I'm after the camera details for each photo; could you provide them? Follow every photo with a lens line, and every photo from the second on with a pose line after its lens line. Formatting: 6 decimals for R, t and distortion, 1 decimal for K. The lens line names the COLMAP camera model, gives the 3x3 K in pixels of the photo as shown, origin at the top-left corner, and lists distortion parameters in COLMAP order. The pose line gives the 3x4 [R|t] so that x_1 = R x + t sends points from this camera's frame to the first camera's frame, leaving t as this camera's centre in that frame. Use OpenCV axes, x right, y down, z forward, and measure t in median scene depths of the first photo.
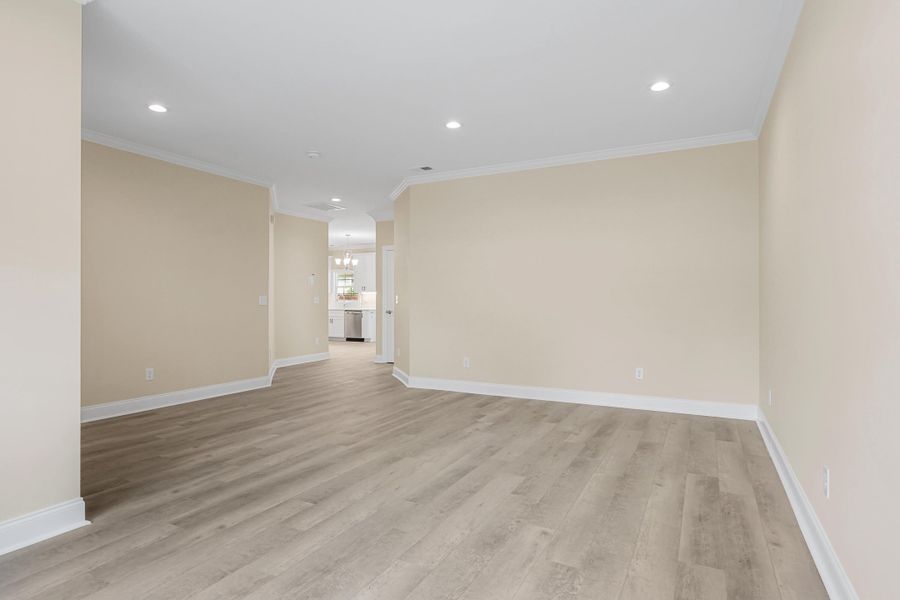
lens RADIAL K [[421.4, 0, 450.0], [0, 421.4, 300.0], [0, 0, 1]] dist [0.000049, 0.000530]
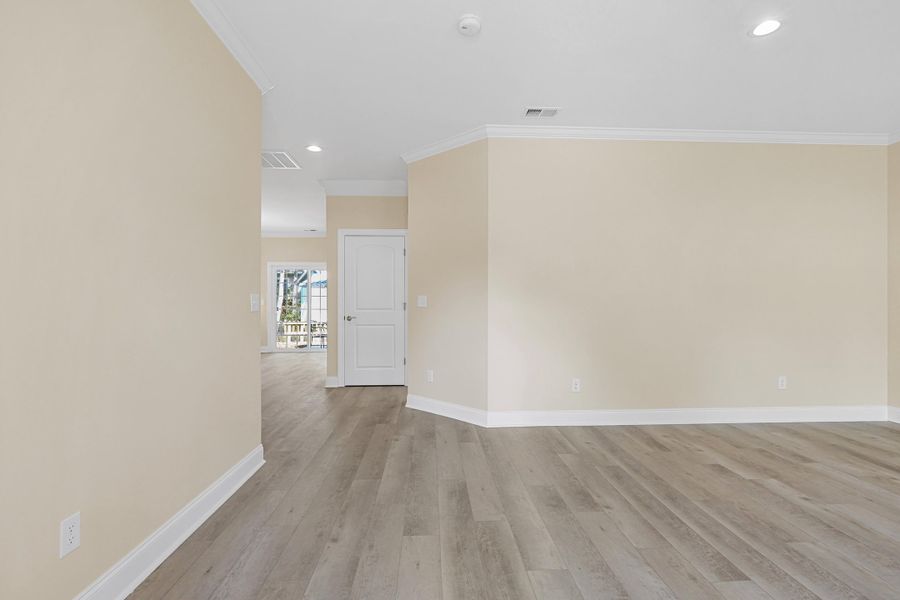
lens RADIAL K [[382.2, 0, 450.0], [0, 382.2, 300.0], [0, 0, 1]] dist [-0.003006, -0.000399]
pose [[0.876872, -0.001294, 0.480722, -0.488963], [-0.000949, 0.999990, 0.004422, -0.010545], [-0.480723, -0.004334, 0.876862, 0.493132]]
